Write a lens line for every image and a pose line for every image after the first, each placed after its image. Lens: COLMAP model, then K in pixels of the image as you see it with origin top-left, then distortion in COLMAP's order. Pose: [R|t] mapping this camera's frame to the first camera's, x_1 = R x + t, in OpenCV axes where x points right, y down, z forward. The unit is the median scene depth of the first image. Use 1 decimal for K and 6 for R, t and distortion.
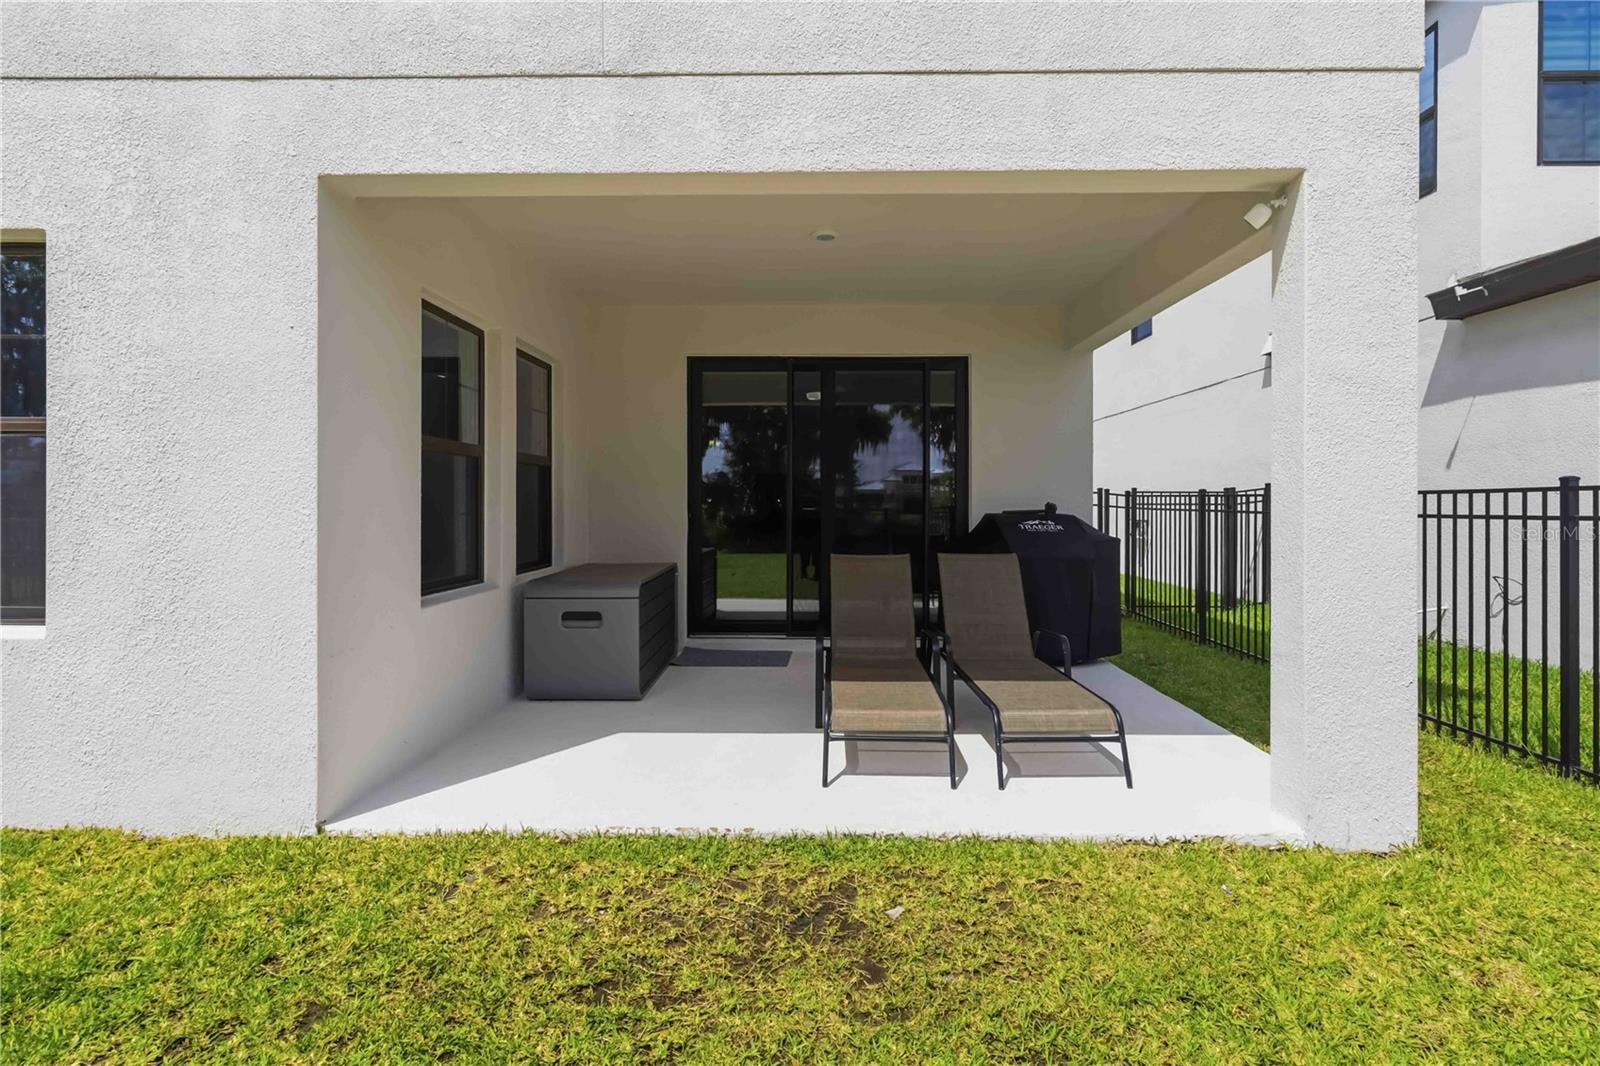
lens RADIAL K [[756.6, 0, 799.5], [0, 756.6, 504.5], [0, 0, 1]] dist [-0.000182, -0.000318]
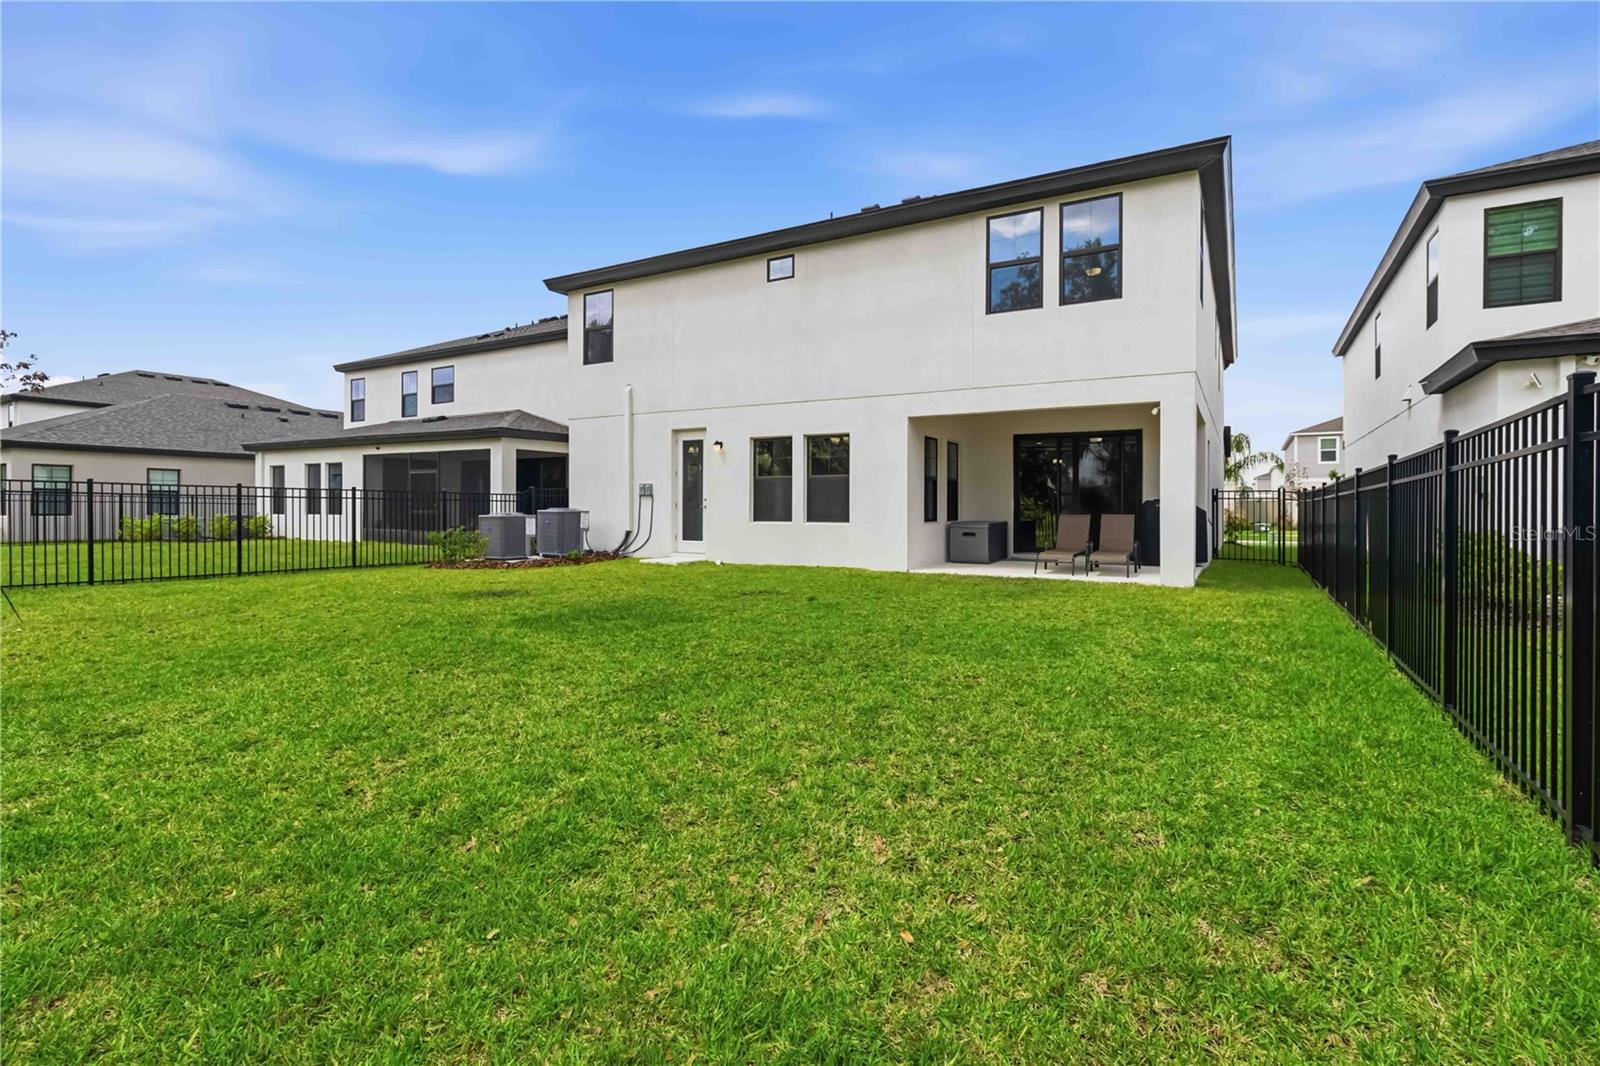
lens RADIAL K [[756.6, 0, 799.5], [0, 756.6, 504.5], [0, 0, 1]] dist [-0.000182, -0.000318]
pose [[0.877515, -0.004930, -0.479524, 0.575638], [-0.001187, 0.999922, -0.012452, 0.073758], [0.479548, 0.011496, 0.877440, -2.019930]]
